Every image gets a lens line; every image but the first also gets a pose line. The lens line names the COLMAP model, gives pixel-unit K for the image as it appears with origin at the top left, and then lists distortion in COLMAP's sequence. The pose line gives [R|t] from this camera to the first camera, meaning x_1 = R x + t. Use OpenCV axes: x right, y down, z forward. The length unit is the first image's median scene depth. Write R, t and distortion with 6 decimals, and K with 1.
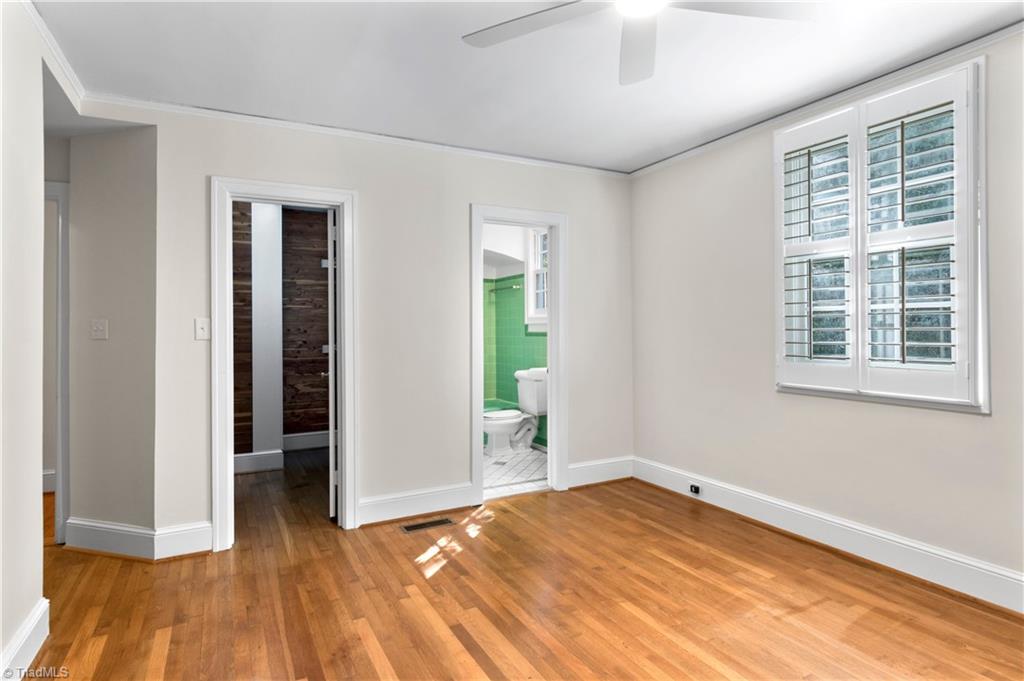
lens RADIAL K [[556.6, 0, 513.6], [0, 556.6, 321.8], [0, 0, 1]] dist [0.013754, -0.000326]
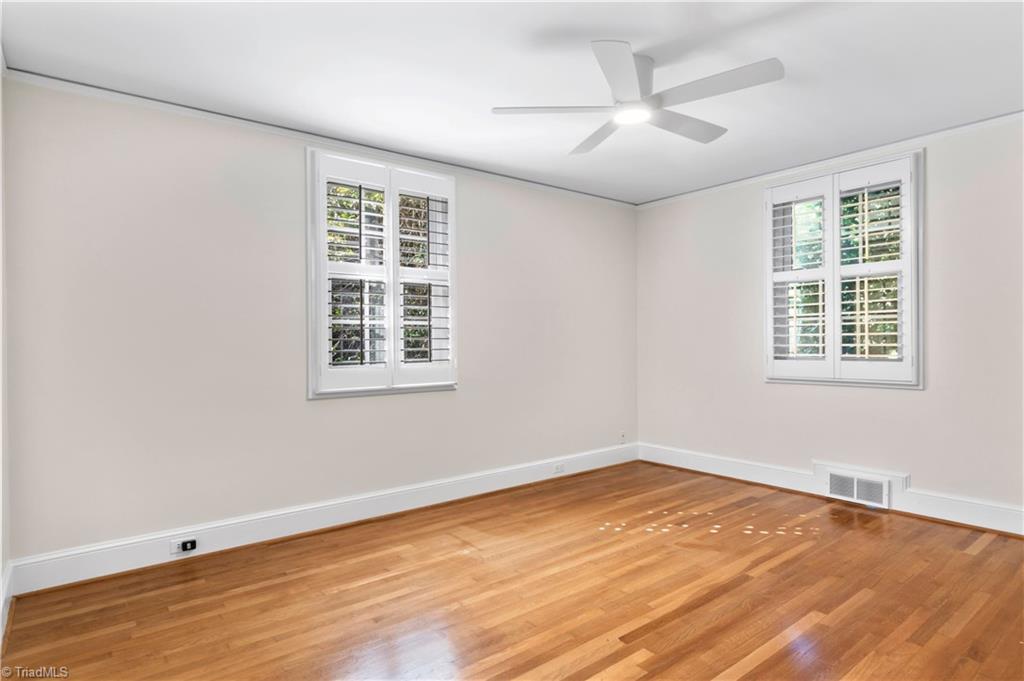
lens RADIAL K [[565.8, 0, 512.0], [0, 565.8, 340.5], [0, 0, 1]] dist [-0.000052, 0.000215]
pose [[-0.183030, 0.010125, 0.983055, -0.709622], [-0.004091, 0.999930, -0.011061, 0.028929], [-0.983099, -0.006046, -0.182976, 0.934010]]
